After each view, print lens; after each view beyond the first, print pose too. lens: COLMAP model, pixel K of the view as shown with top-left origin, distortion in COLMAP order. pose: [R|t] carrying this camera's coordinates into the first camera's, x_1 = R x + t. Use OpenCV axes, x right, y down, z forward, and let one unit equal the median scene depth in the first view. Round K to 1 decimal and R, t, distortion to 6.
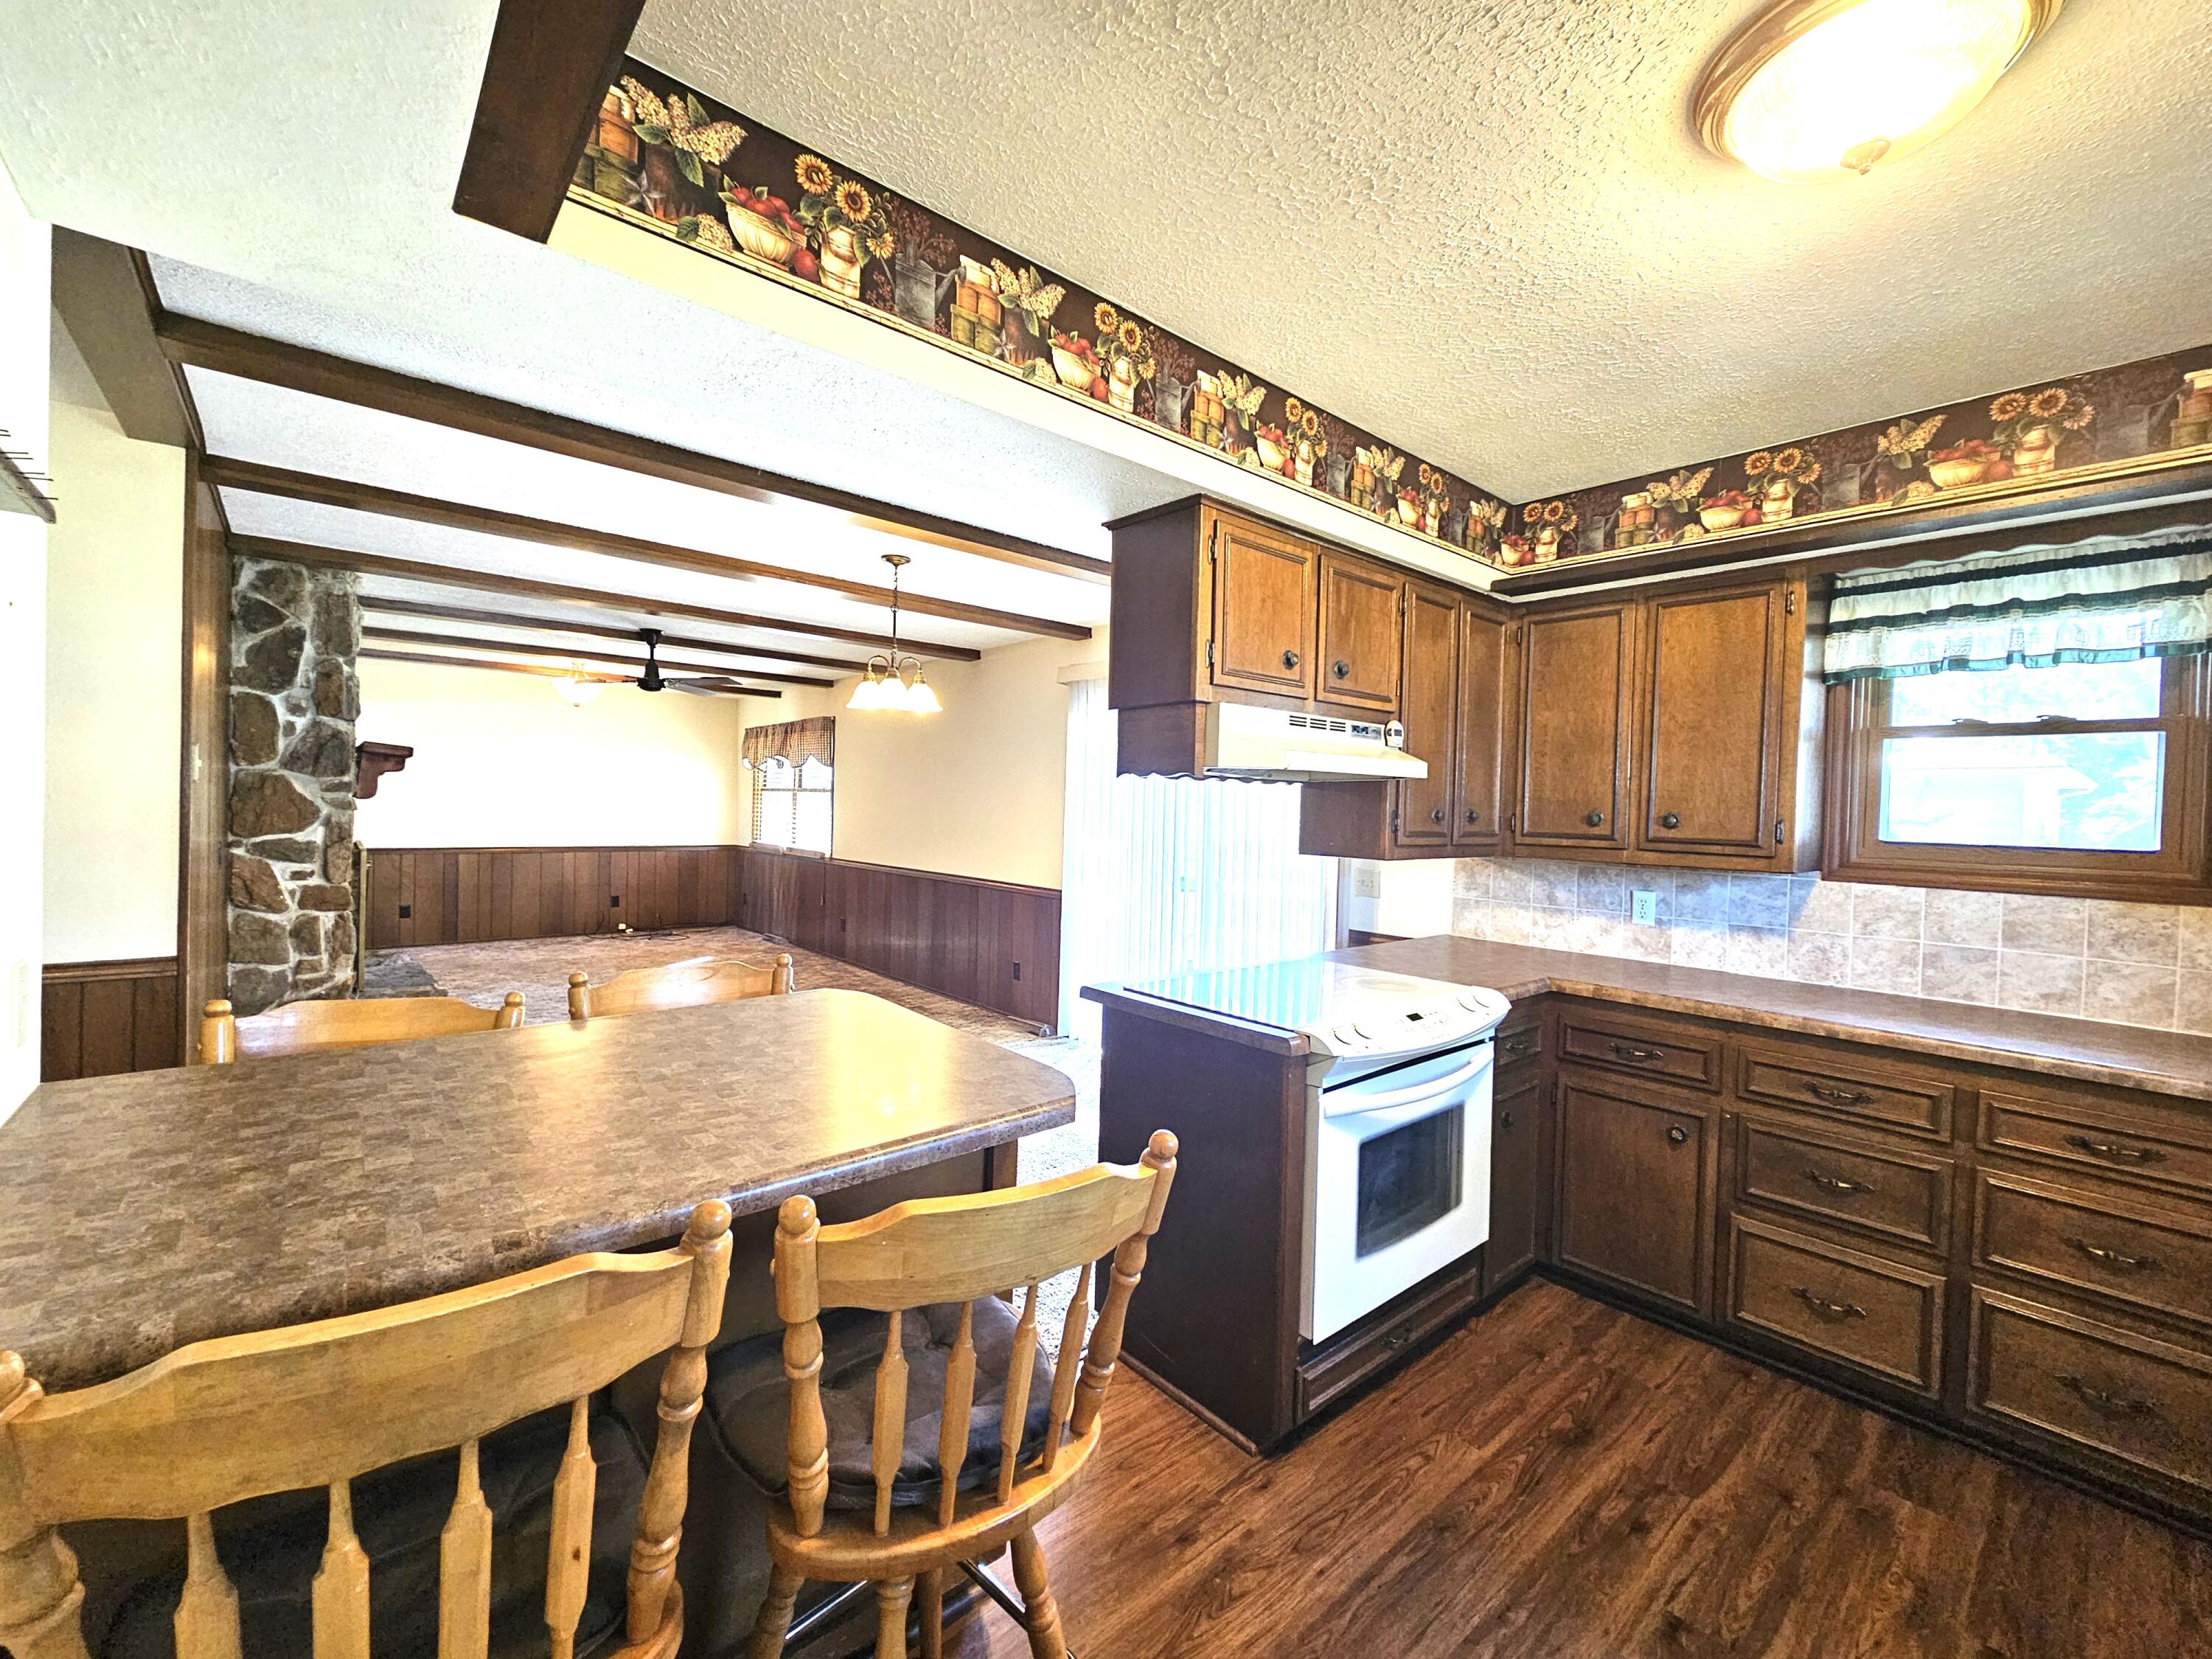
lens RADIAL K [[906.1, 0, 1110.5], [0, 906.1, 820.7], [0, 0, 1]] dist [-0.000704, 0.000135]
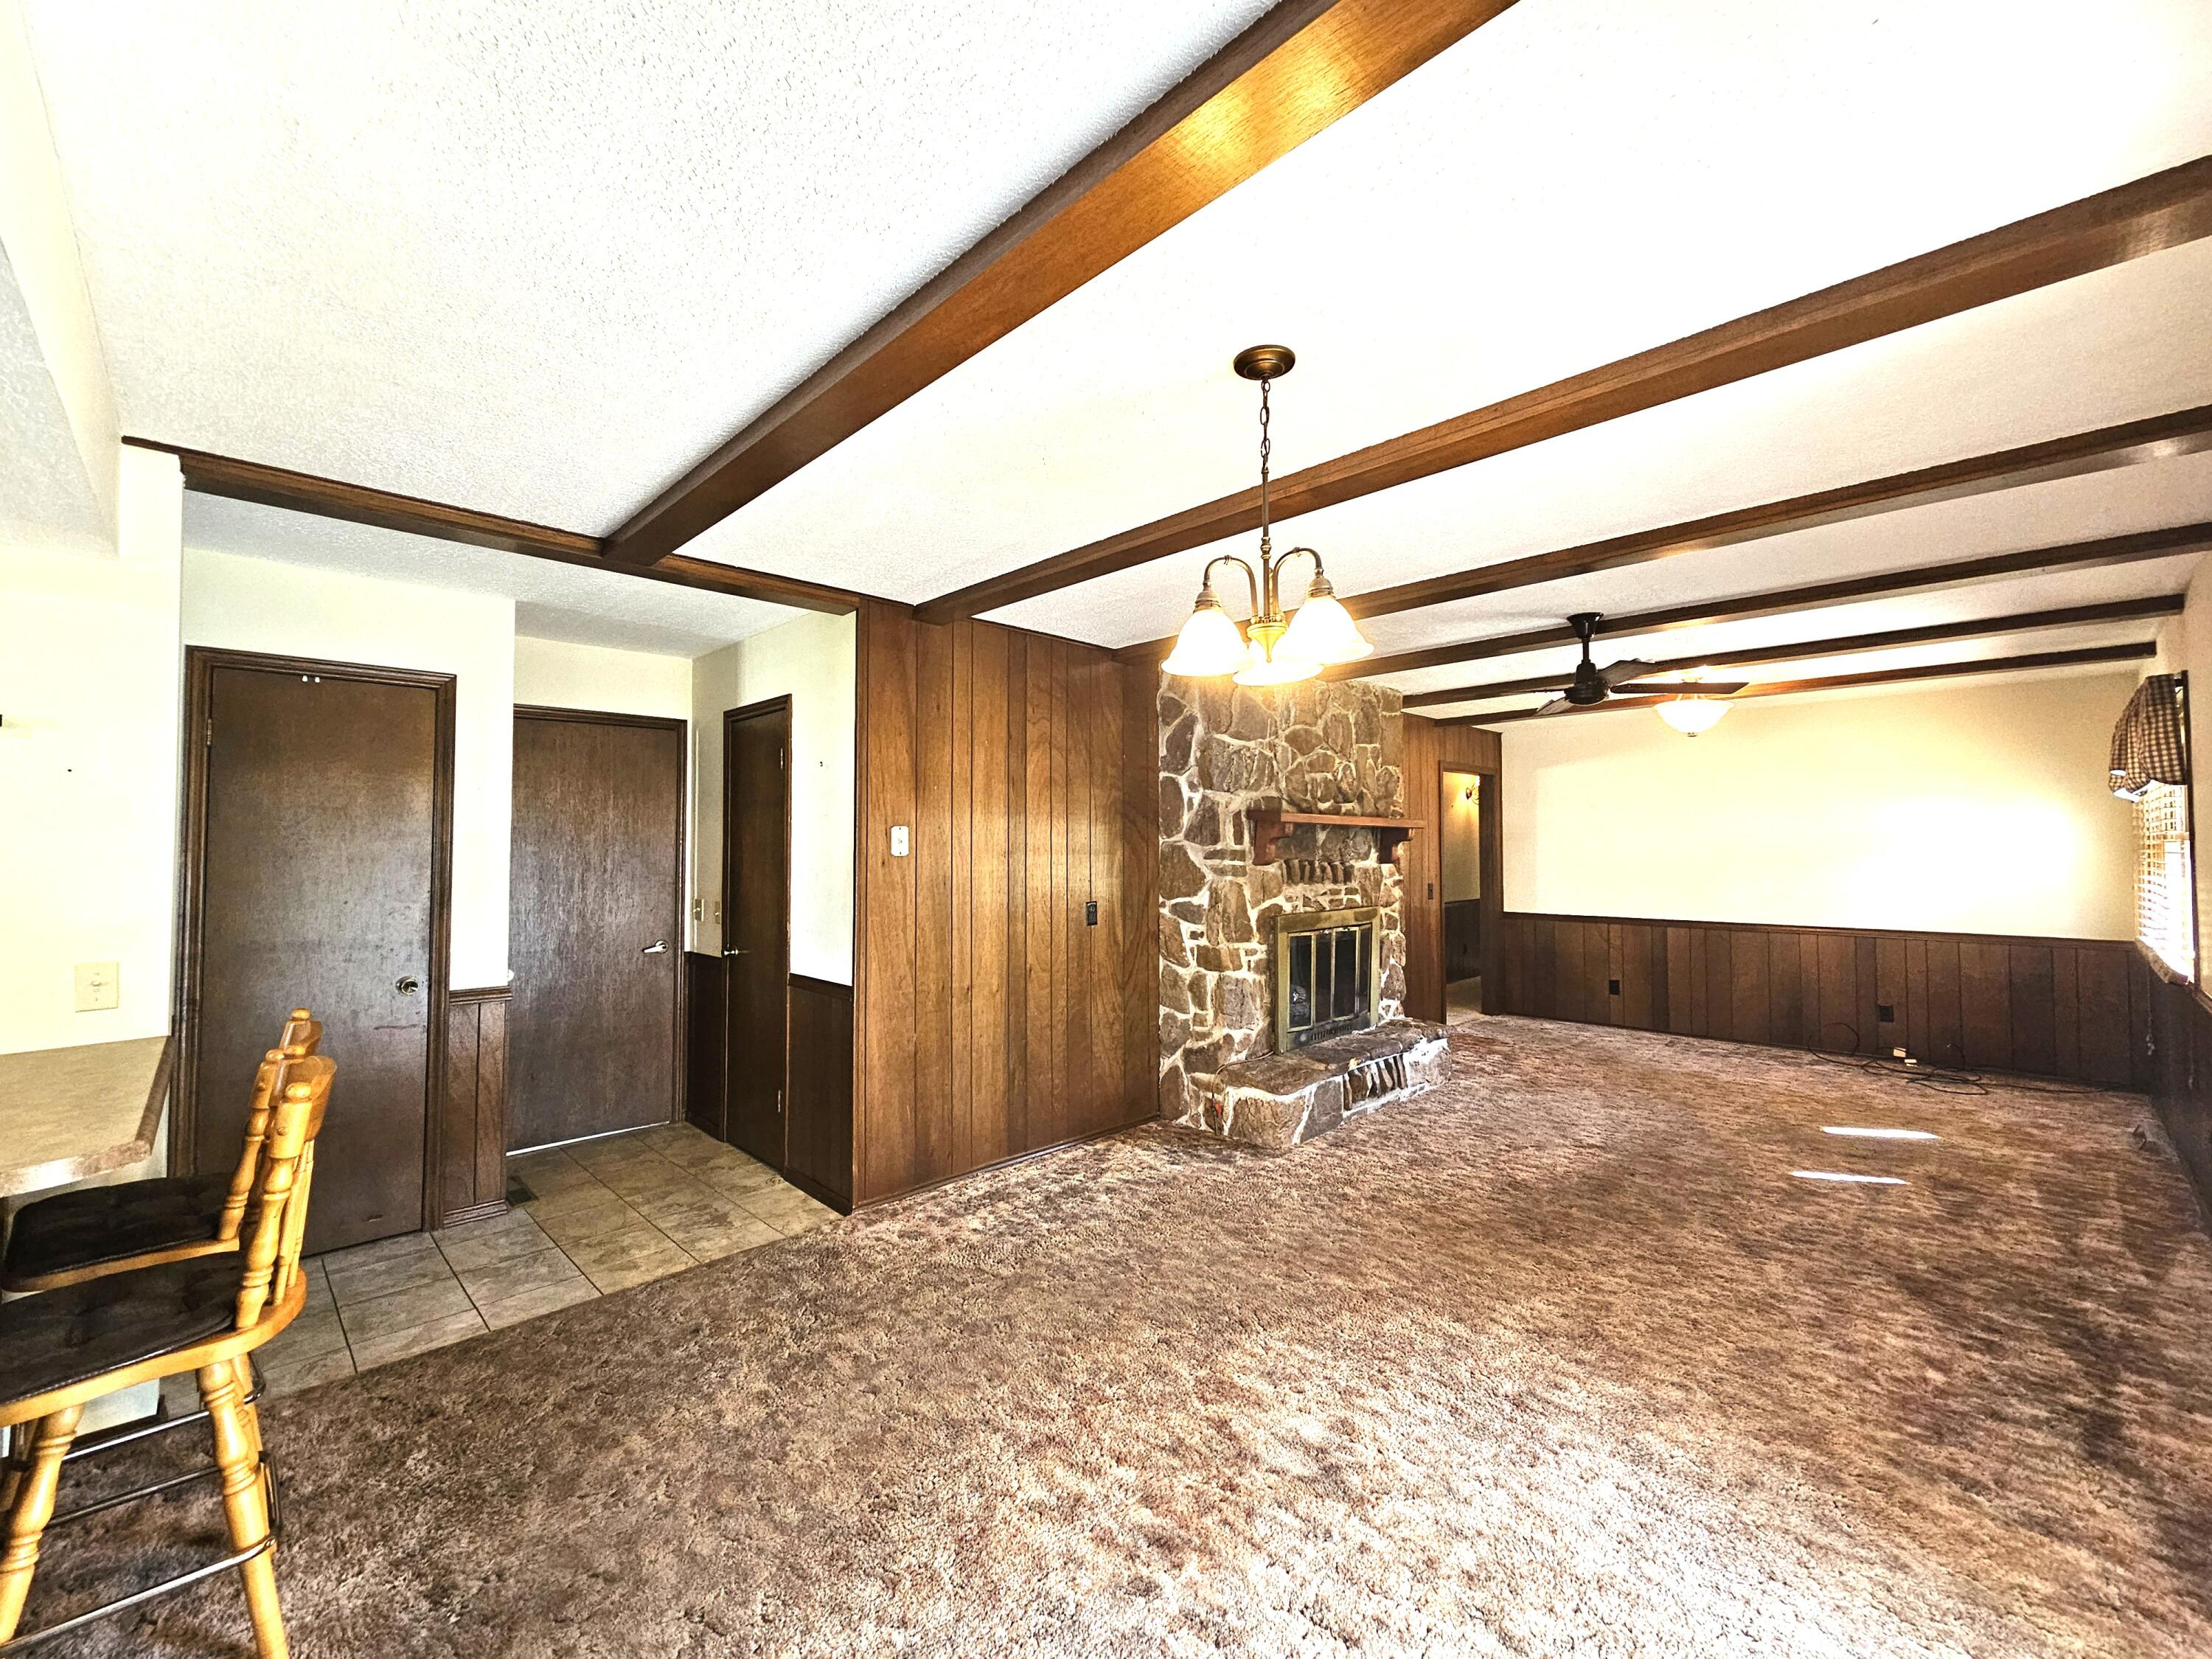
lens RADIAL K [[906.1, 0, 1110.5], [0, 906.1, 820.7], [0, 0, 1]] dist [-0.000704, 0.000135]
pose [[0.059991, -0.055353, -0.996663, 0.212760], [-0.015055, 0.998298, -0.056350, -0.015714], [0.998085, 0.018386, 0.059055, 0.834140]]
